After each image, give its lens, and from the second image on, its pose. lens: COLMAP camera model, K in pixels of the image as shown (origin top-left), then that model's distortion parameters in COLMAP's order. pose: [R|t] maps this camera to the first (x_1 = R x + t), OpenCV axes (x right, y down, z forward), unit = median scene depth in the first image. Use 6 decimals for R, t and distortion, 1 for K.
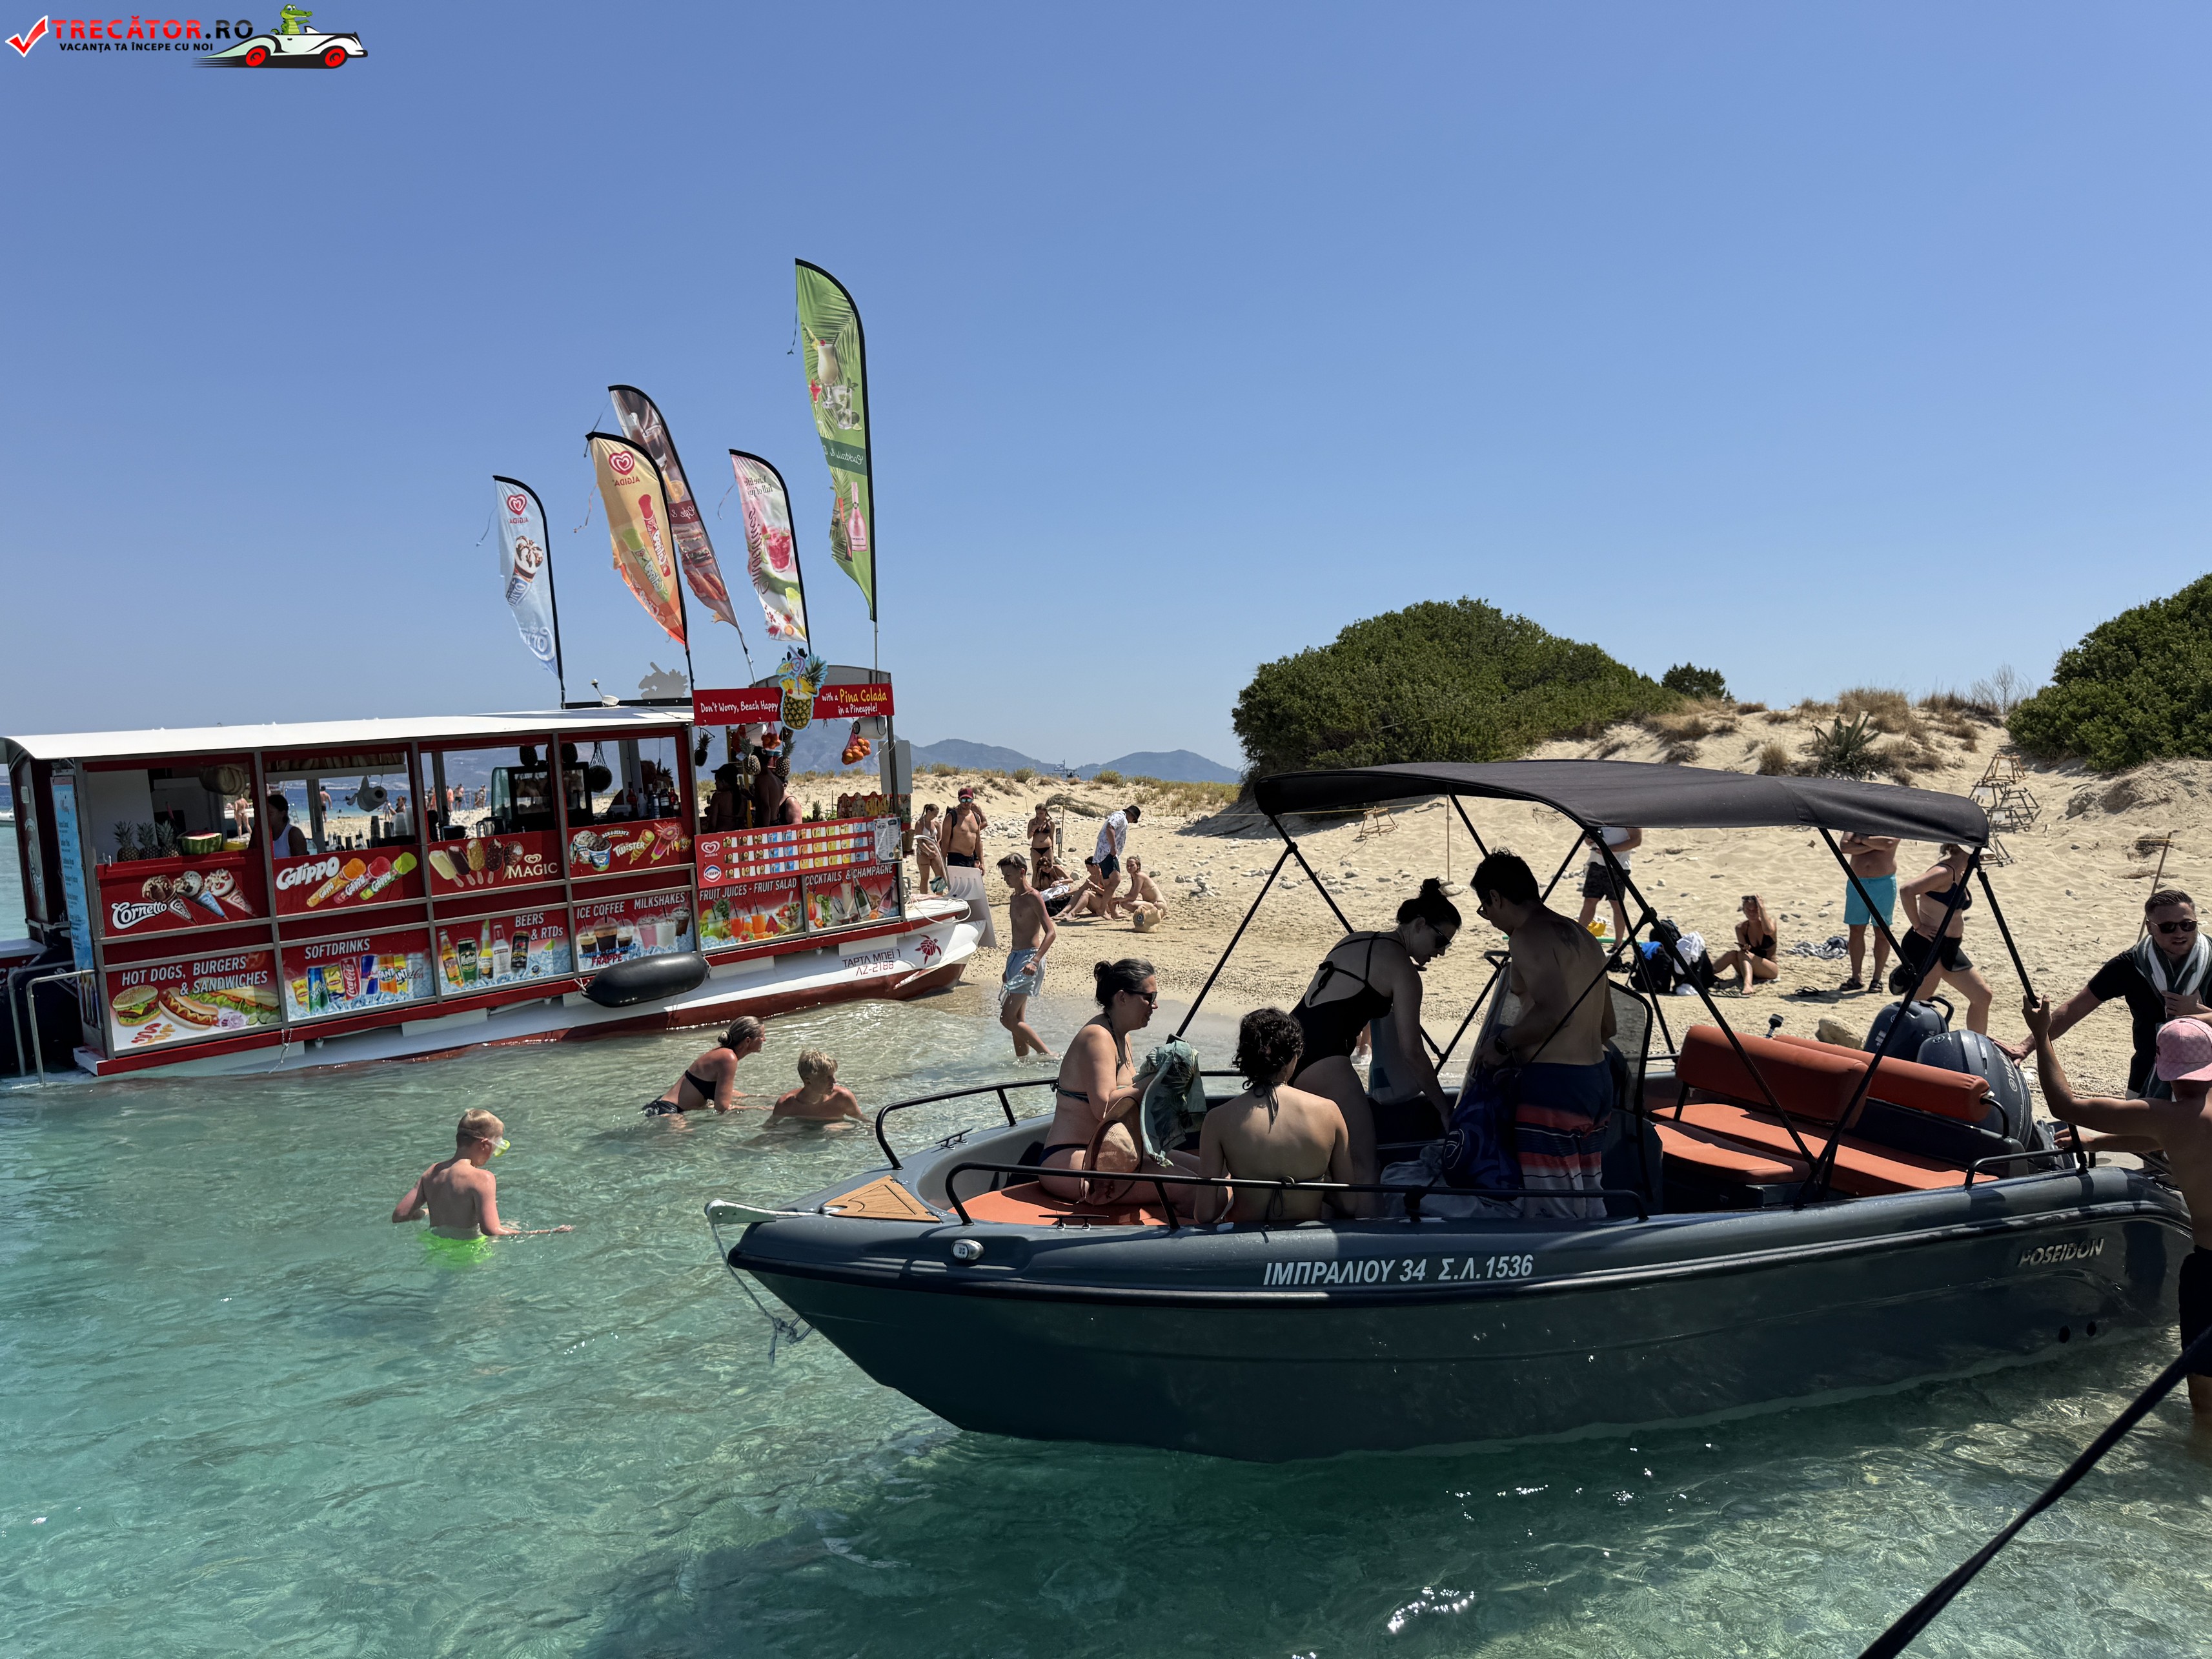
lens RADIAL K [[1565.7, 0, 1091.7], [0, 1565.7, 863.3], [0, 0, 1]] dist [0.114211, -0.196307]
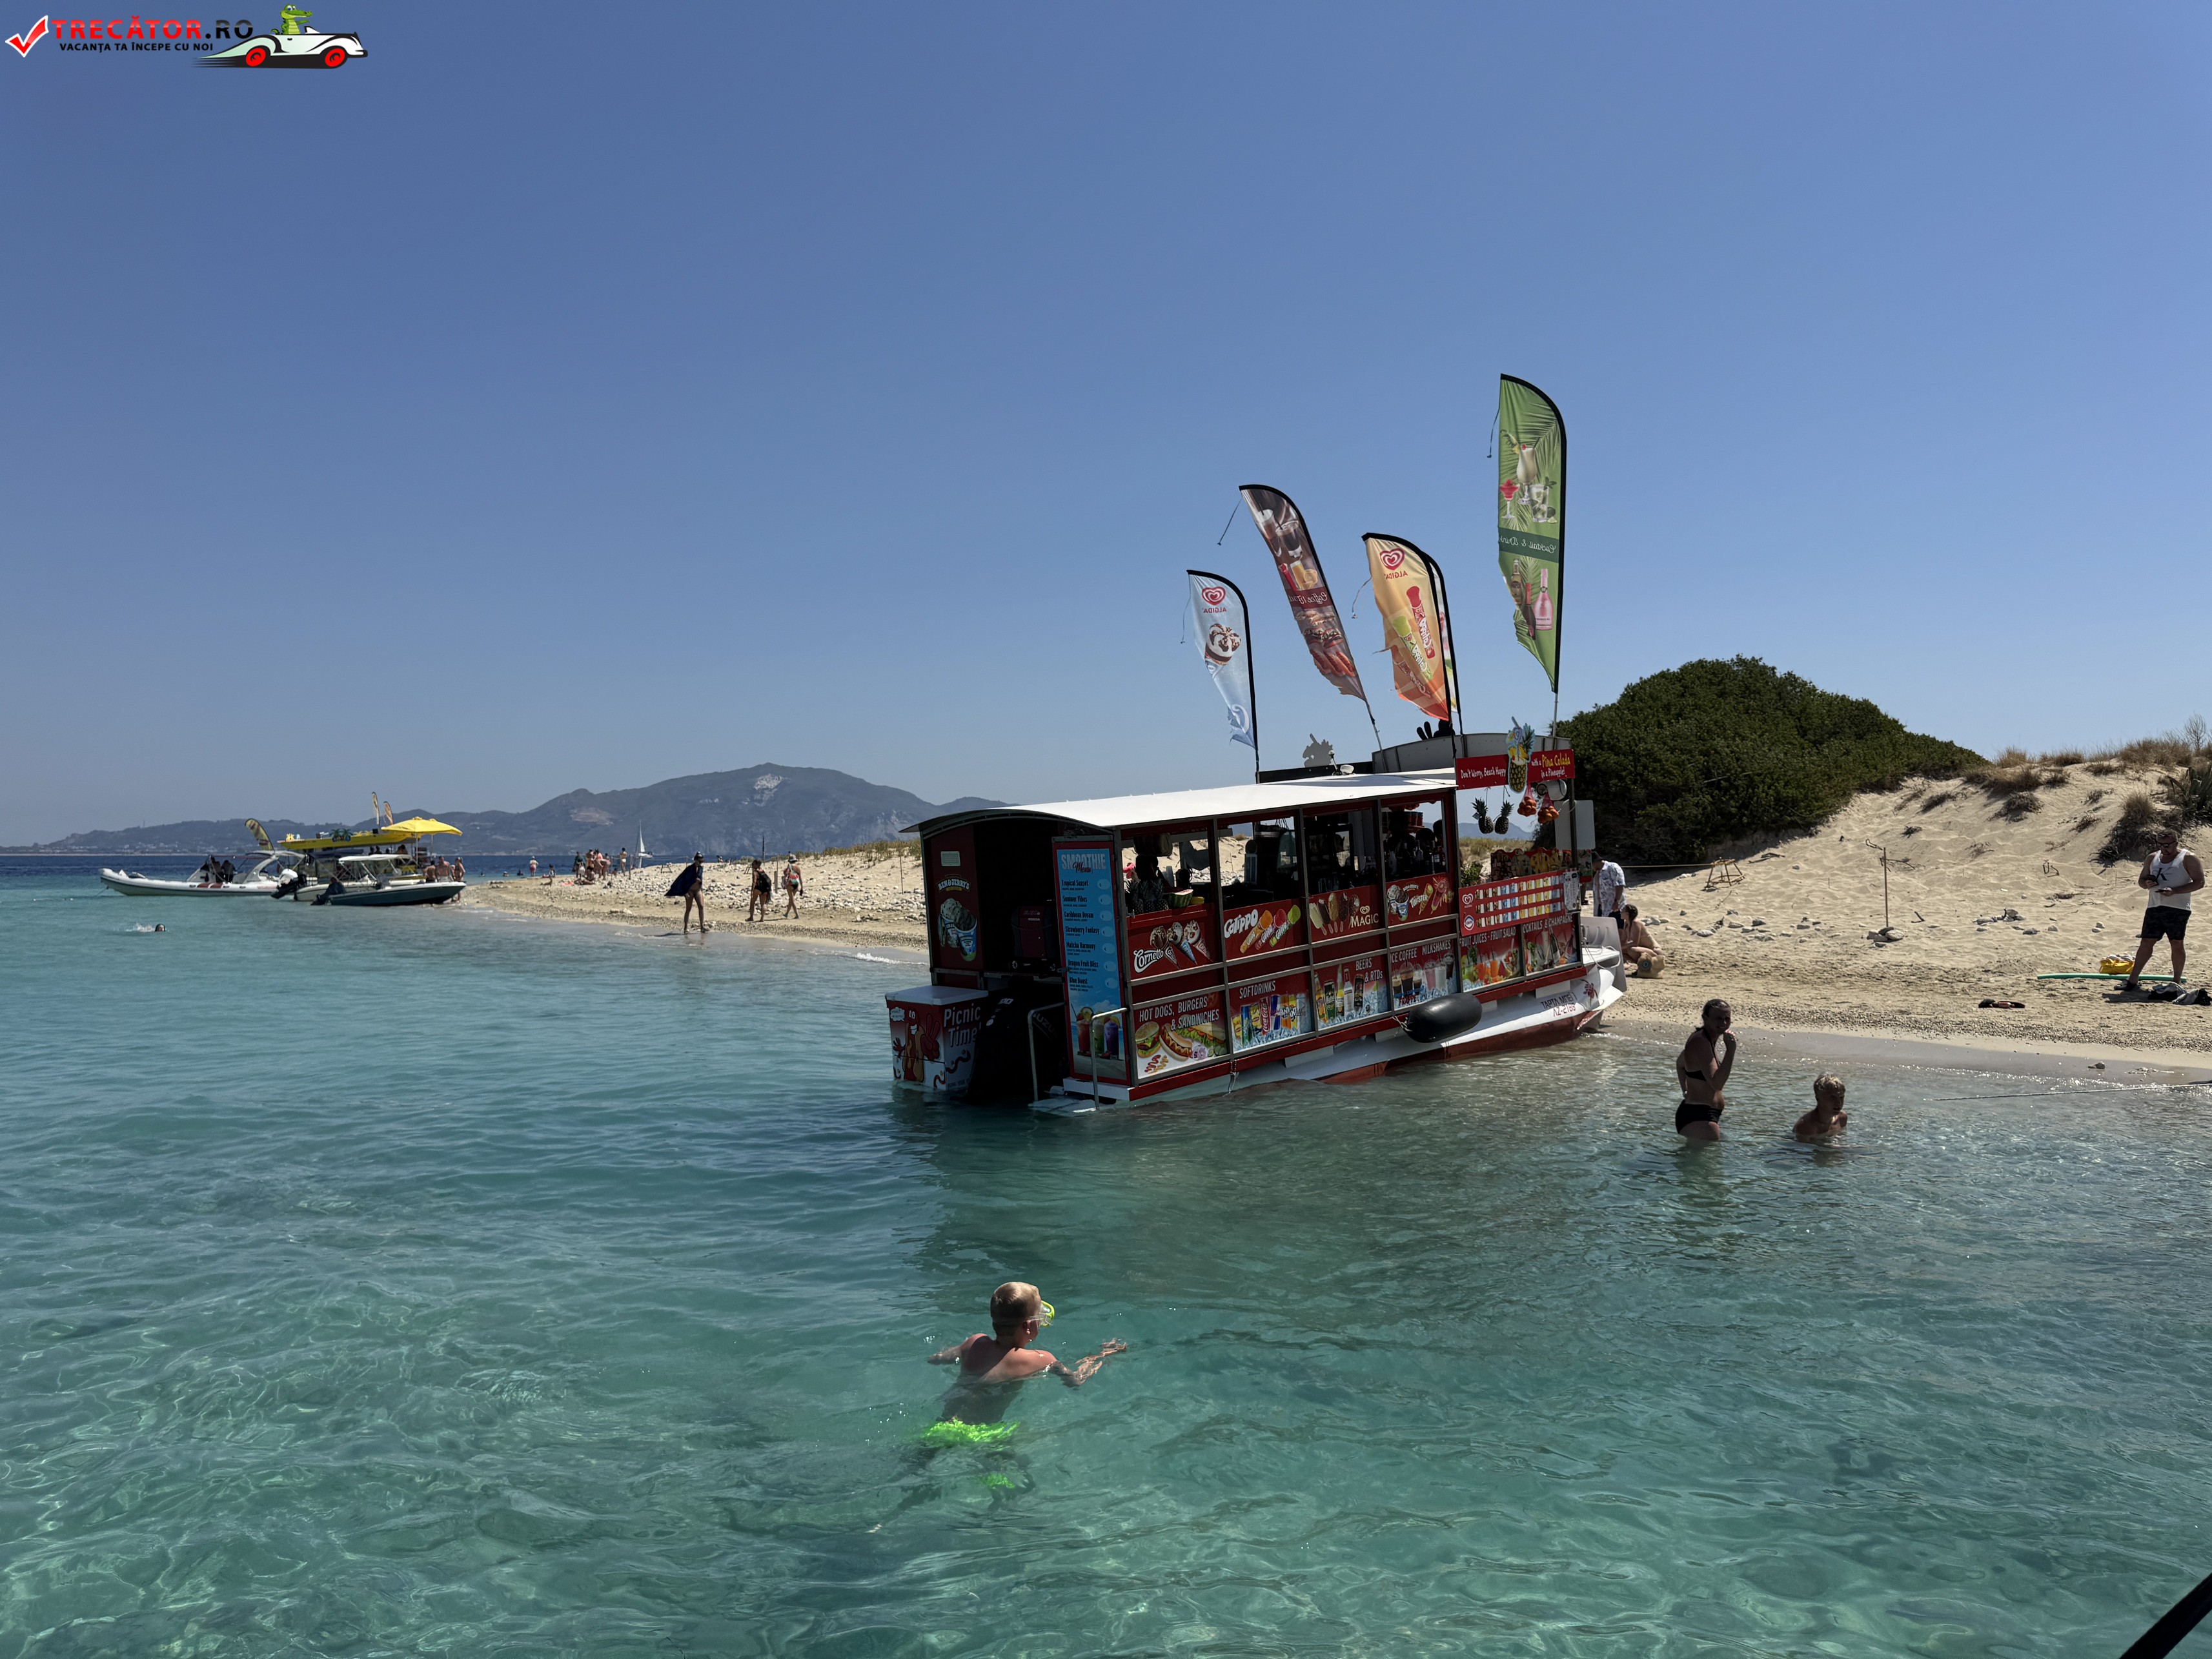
lens RADIAL K [[1554.5, 0, 1106.0], [0, 1554.5, 829.5], [0, 0, 1]] dist [0.162710, -0.197935]
pose [[0.999898, -0.009408, -0.010749, -0.490141], [0.008792, 0.998395, -0.055941, 0.000454], [0.011258, 0.055841, 0.998376, -0.108572]]
